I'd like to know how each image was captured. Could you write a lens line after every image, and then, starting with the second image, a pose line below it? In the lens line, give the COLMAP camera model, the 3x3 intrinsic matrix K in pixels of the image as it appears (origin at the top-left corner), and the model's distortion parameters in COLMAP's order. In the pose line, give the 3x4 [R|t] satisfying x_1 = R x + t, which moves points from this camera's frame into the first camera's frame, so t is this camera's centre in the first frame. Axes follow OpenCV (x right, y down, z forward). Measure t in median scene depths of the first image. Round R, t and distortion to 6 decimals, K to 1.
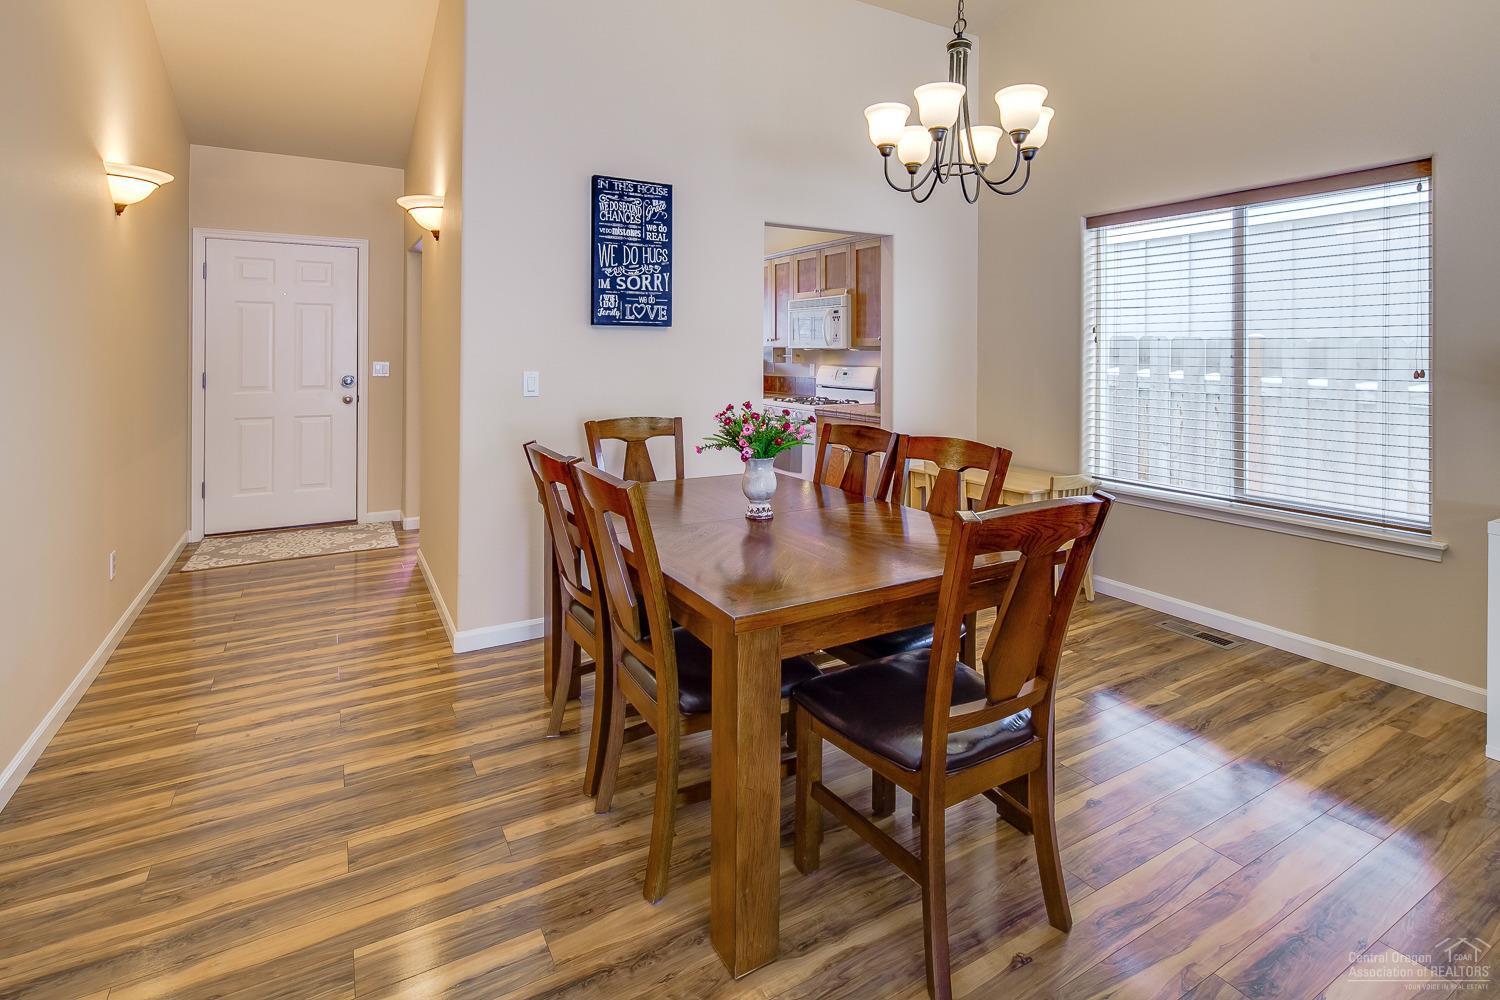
lens RADIAL K [[711.7, 0, 727.0], [0, 711.7, 368.5], [0, 0, 1]] dist [0.002103, -0.000524]
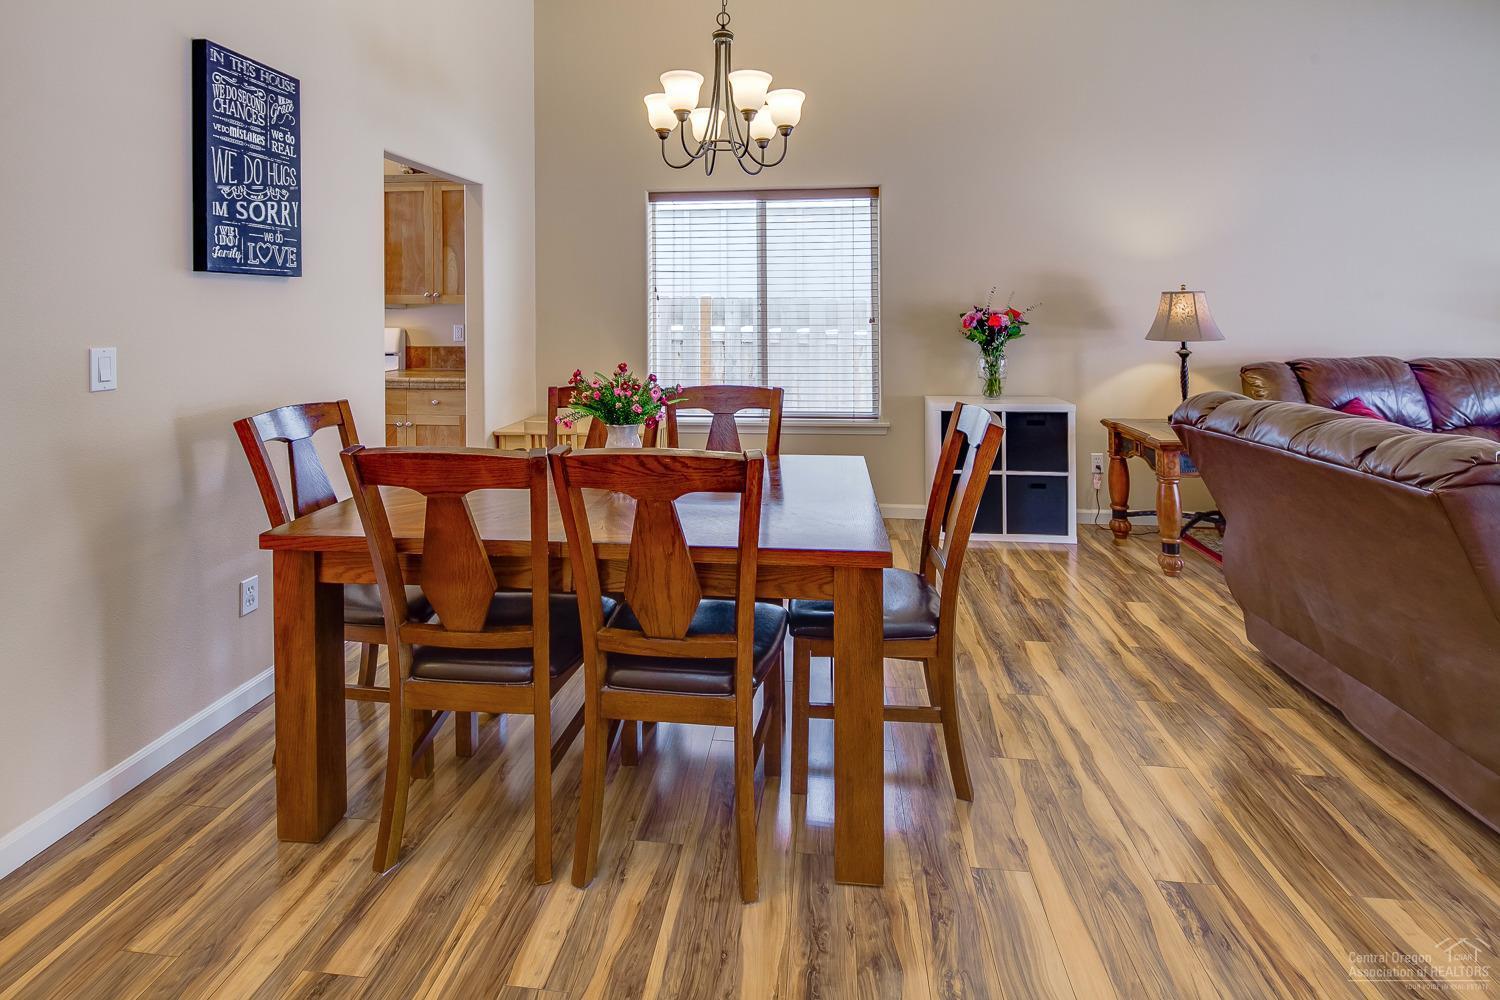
lens RADIAL K [[723.0, 0, 739.3], [0, 723.0, 328.2], [0, 0, 1]] dist [-0.001500, -0.000952]
pose [[0.598432, -0.028211, 0.800677, -0.411694], [0.026378, 0.999532, 0.015502, -0.006717], [-0.800739, 0.011843, 0.598896, 0.213705]]
